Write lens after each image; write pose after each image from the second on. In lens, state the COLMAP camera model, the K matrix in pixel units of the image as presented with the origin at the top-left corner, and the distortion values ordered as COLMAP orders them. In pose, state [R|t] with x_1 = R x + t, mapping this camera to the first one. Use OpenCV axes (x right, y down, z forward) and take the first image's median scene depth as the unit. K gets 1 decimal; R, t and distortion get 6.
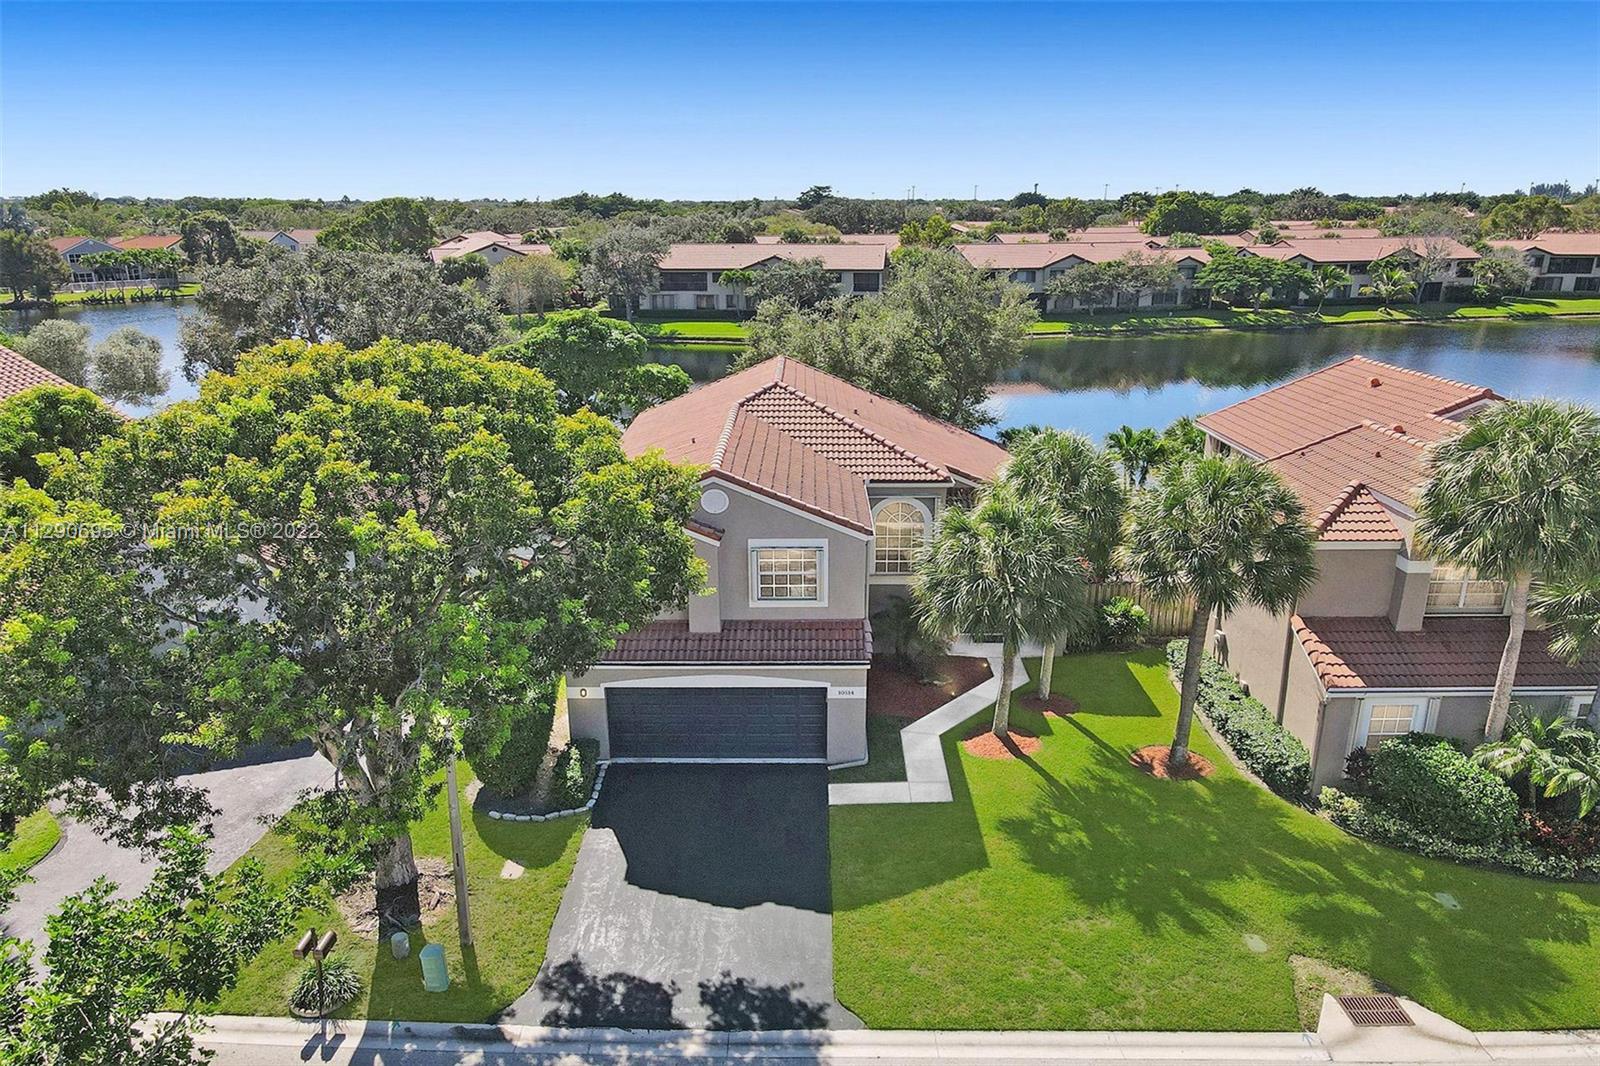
lens RADIAL K [[1185.8, 0, 800.0], [0, 1185.8, 533.0], [0, 0, 1]] dist [0.022575, -0.004875]
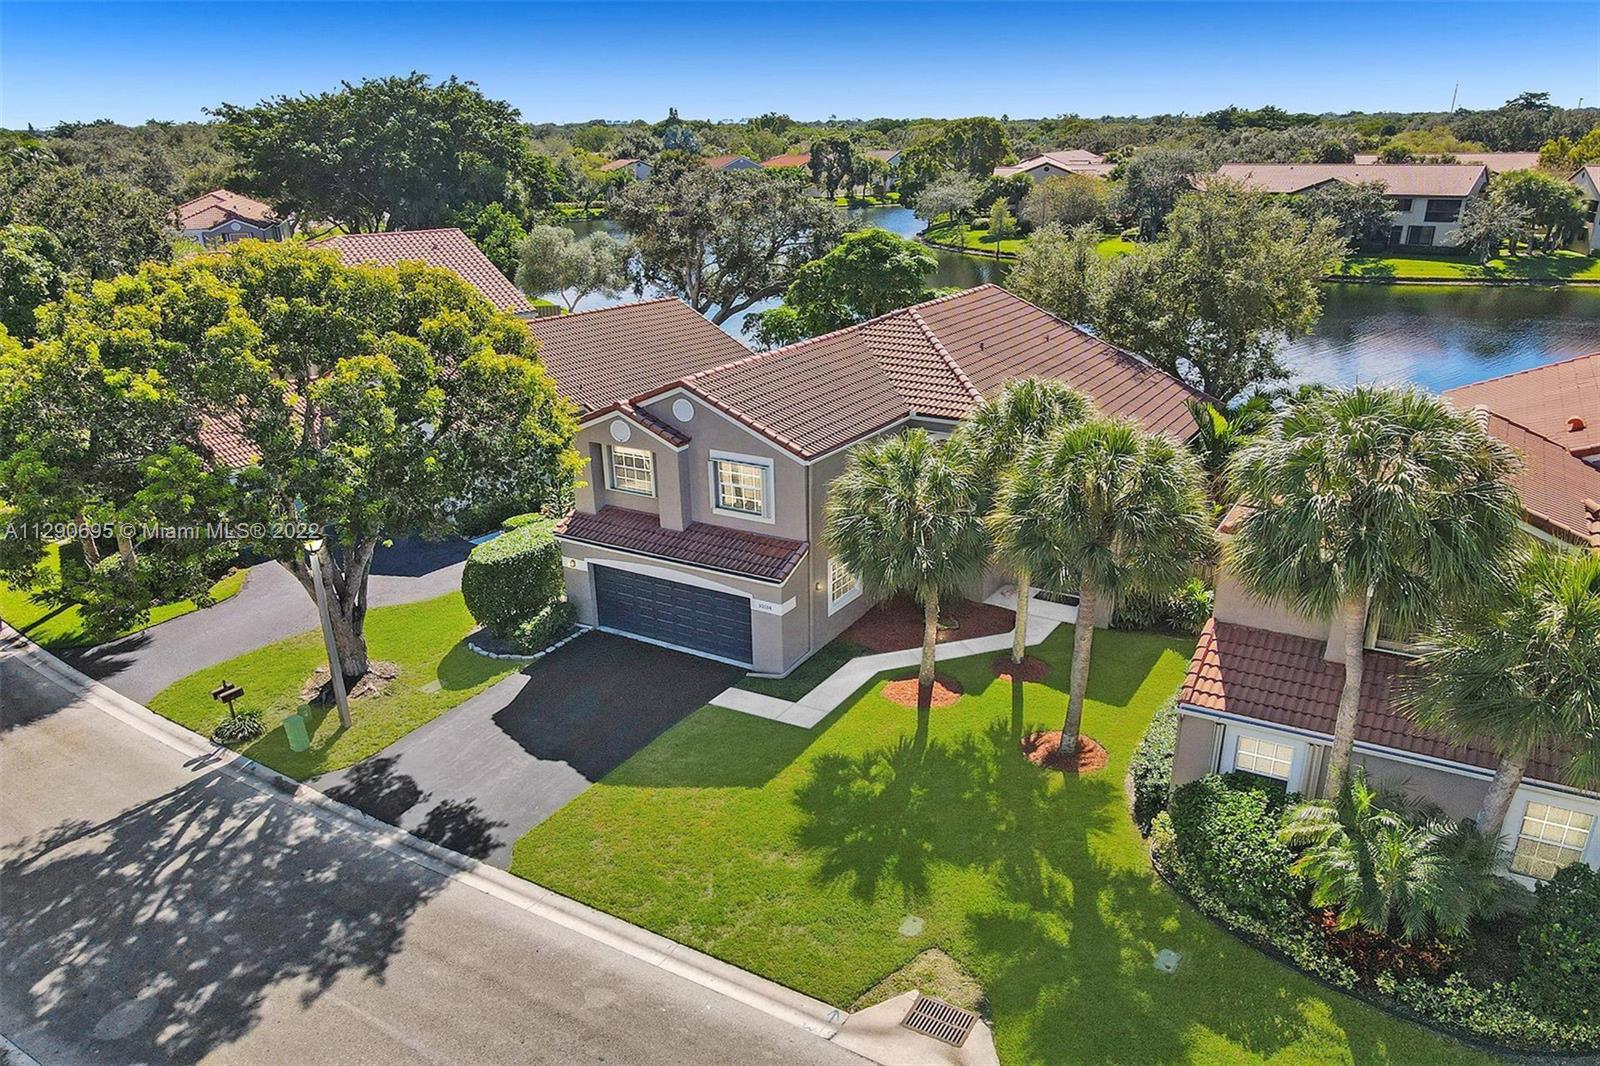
lens RADIAL K [[1185.8, 0, 800.0], [0, 1185.8, 533.0], [0, 0, 1]] dist [0.022575, -0.004875]
pose [[0.857595, 0.161294, -0.488380, 0.563270], [-0.129925, 0.986696, 0.097723, -0.035415], [0.497645, -0.020354, 0.867142, 0.112570]]
